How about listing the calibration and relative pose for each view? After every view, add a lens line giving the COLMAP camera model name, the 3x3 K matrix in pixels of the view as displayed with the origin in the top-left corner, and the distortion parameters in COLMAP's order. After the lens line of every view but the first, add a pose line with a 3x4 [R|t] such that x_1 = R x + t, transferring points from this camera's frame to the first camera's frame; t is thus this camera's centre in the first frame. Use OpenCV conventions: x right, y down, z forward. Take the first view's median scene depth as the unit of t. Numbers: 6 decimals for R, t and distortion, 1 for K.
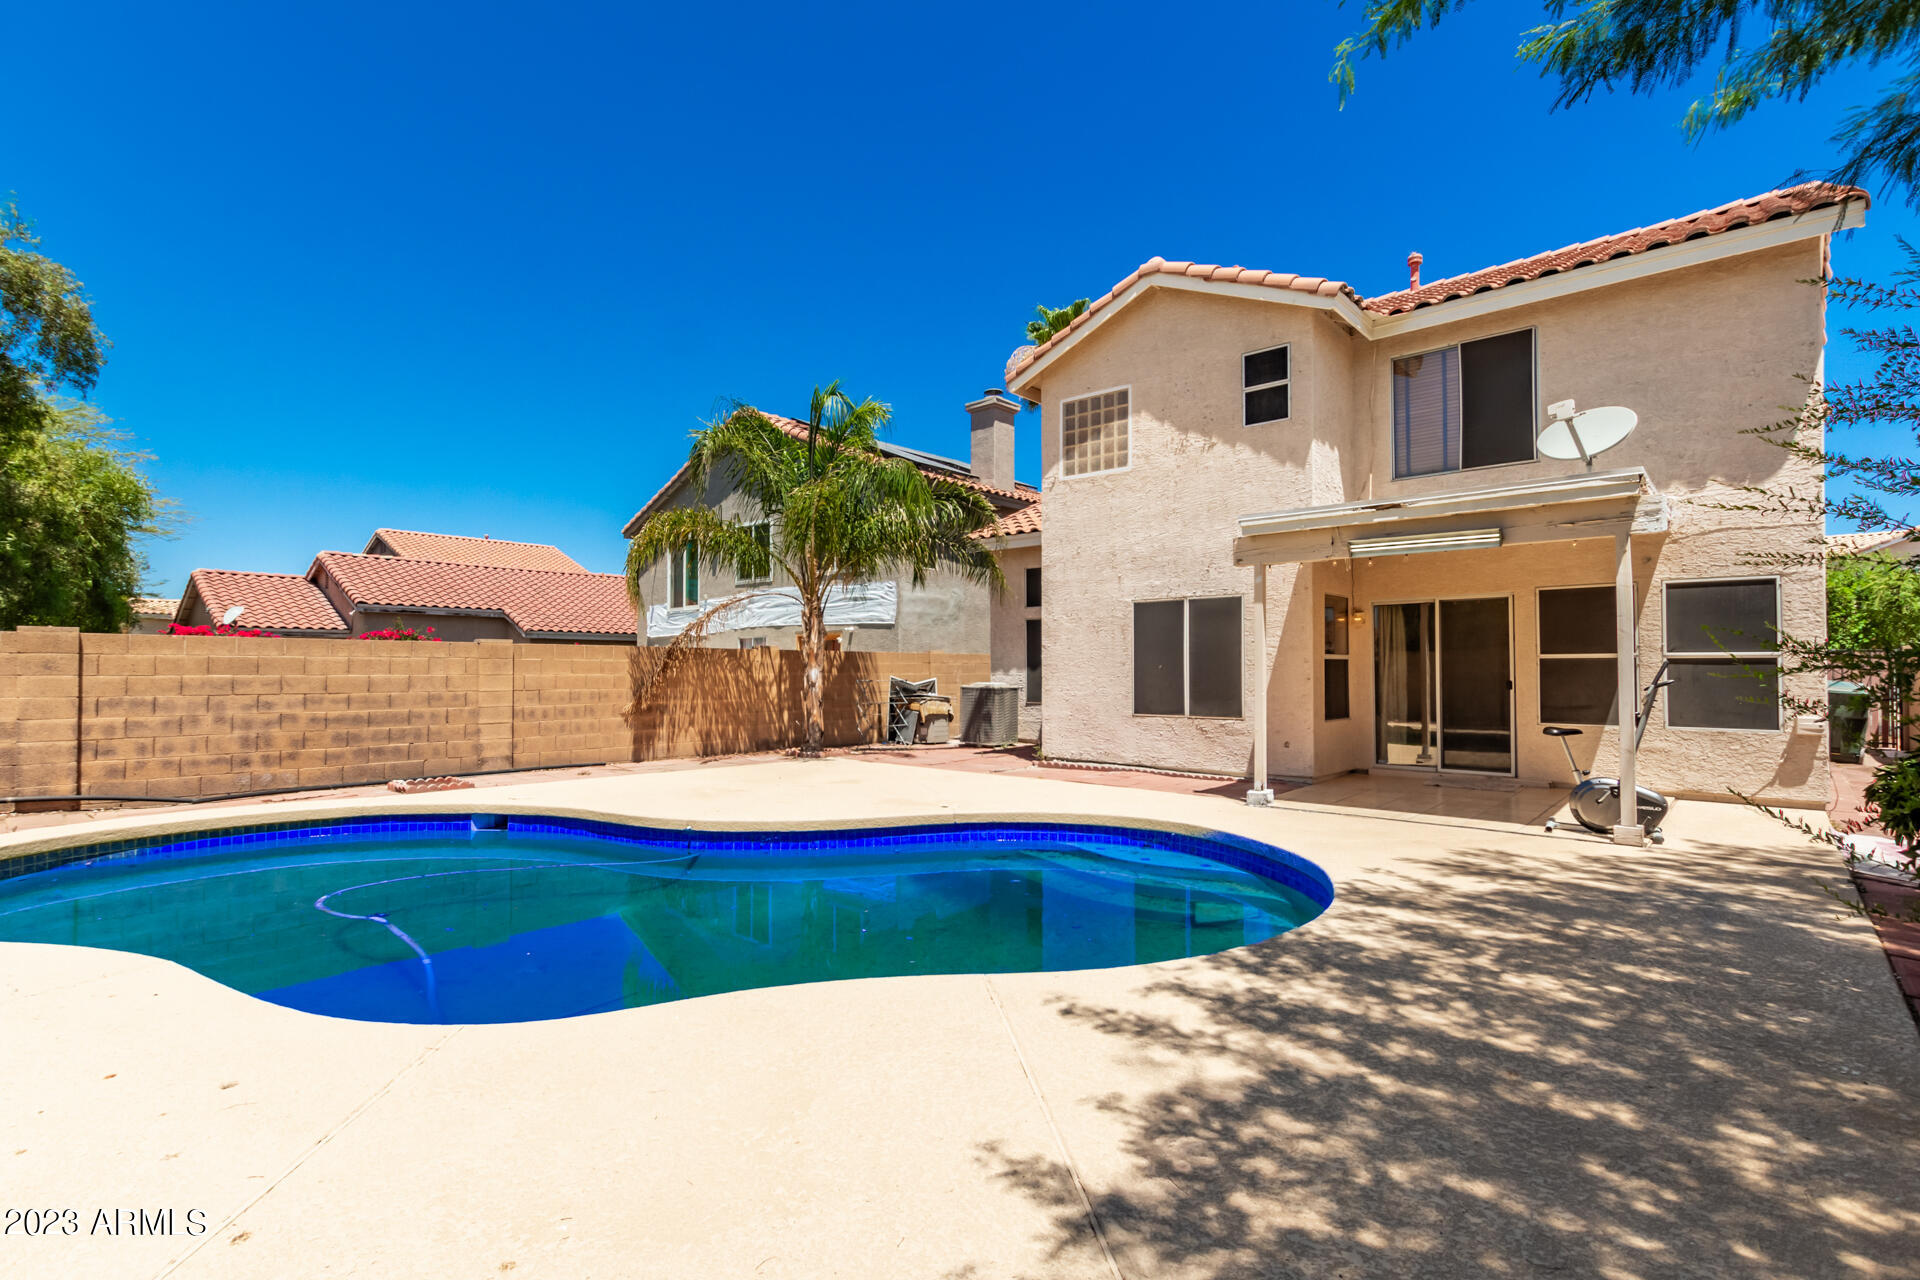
lens RADIAL K [[876.2, 0, 955.1], [0, 876.2, 653.7], [0, 0, 1]] dist [0.001688, -0.000070]
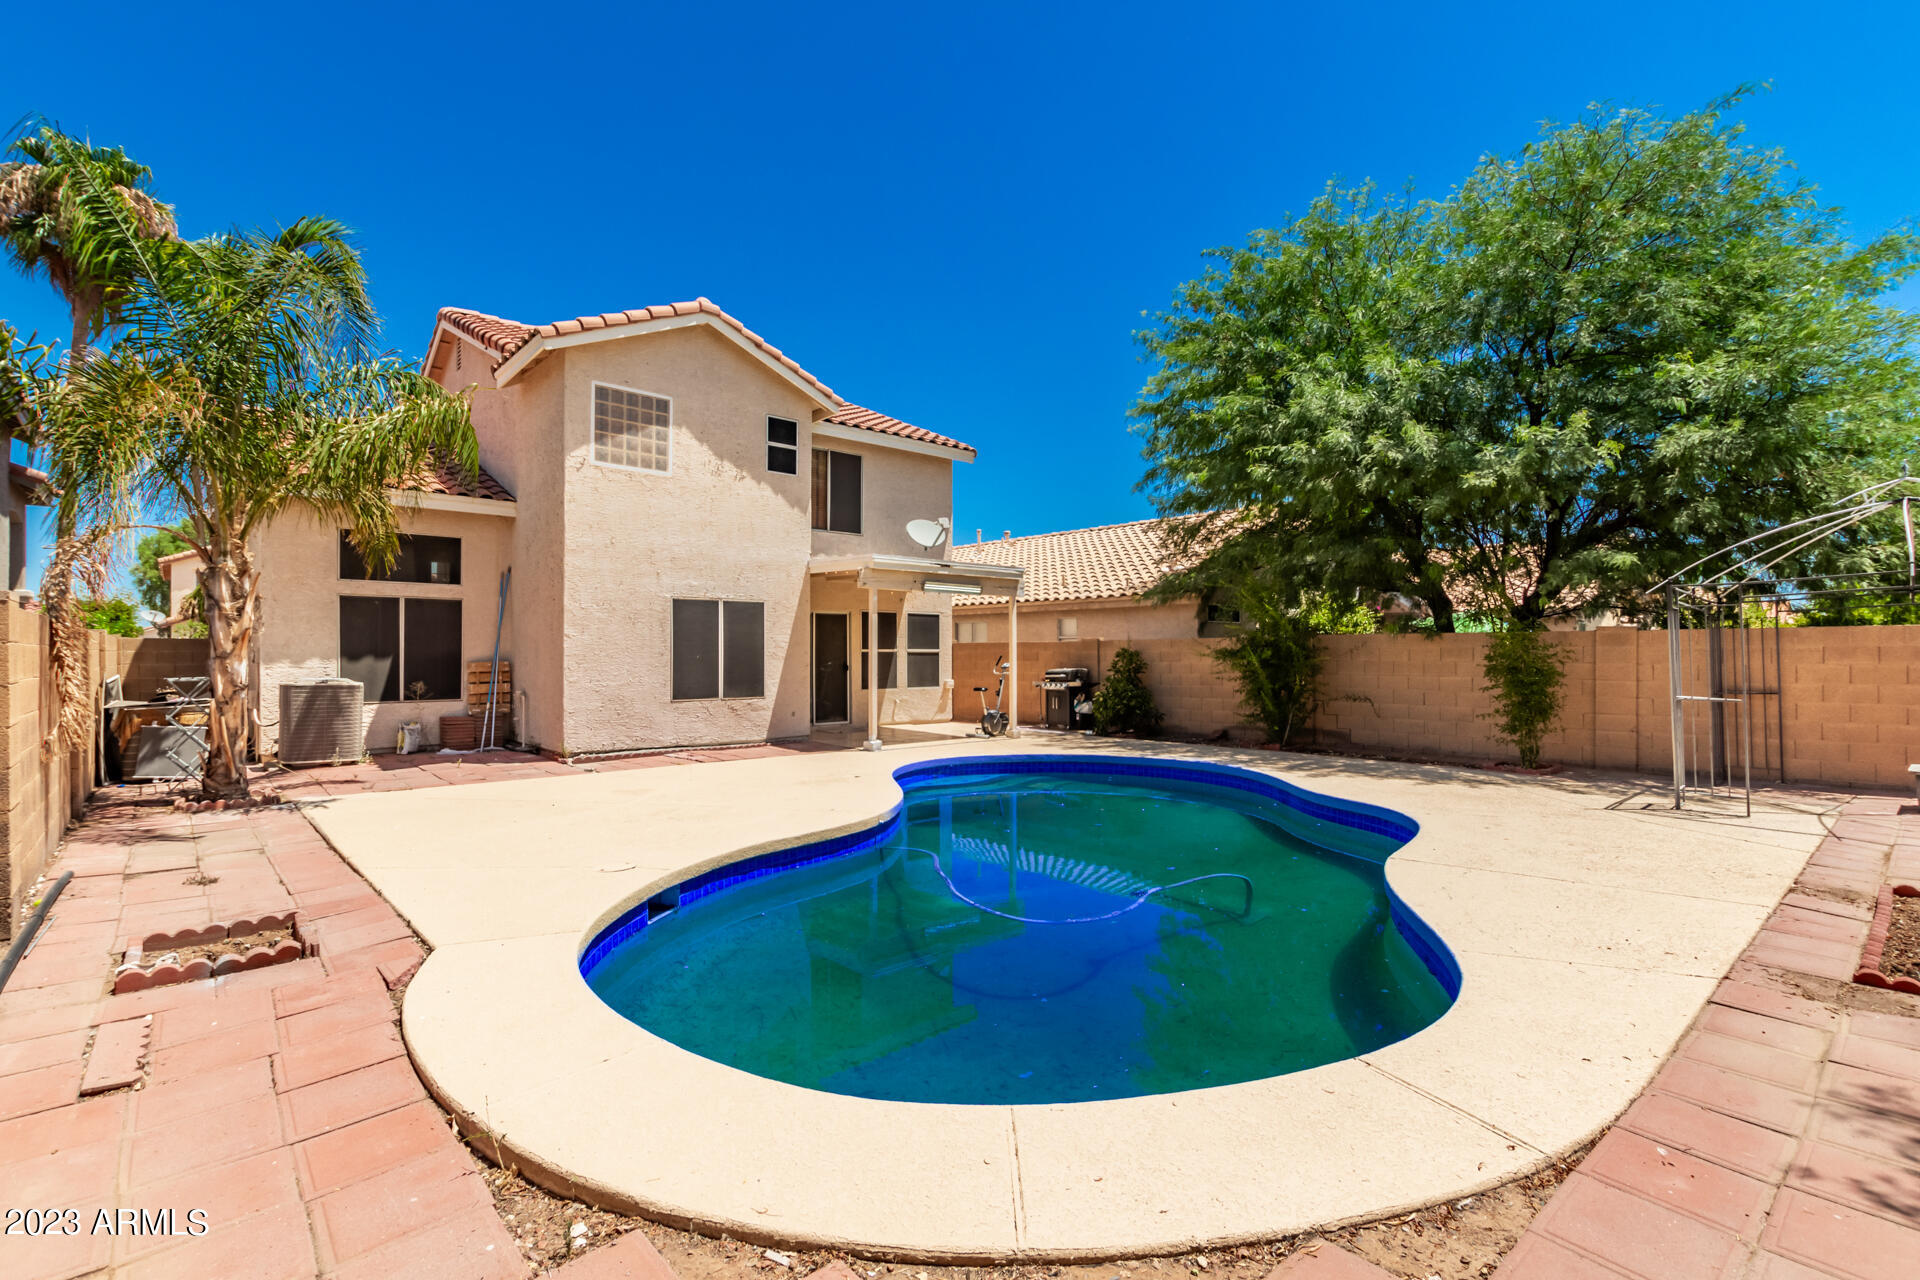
lens RADIAL K [[876.2, 0, 955.1], [0, 876.2, 653.7], [0, 0, 1]] dist [0.001688, -0.000070]
pose [[0.137407, -0.003451, 0.990509, -0.847435], [-0.025558, 0.999649, 0.007028, -0.006170], [-0.990185, -0.026281, 0.137270, 0.504414]]
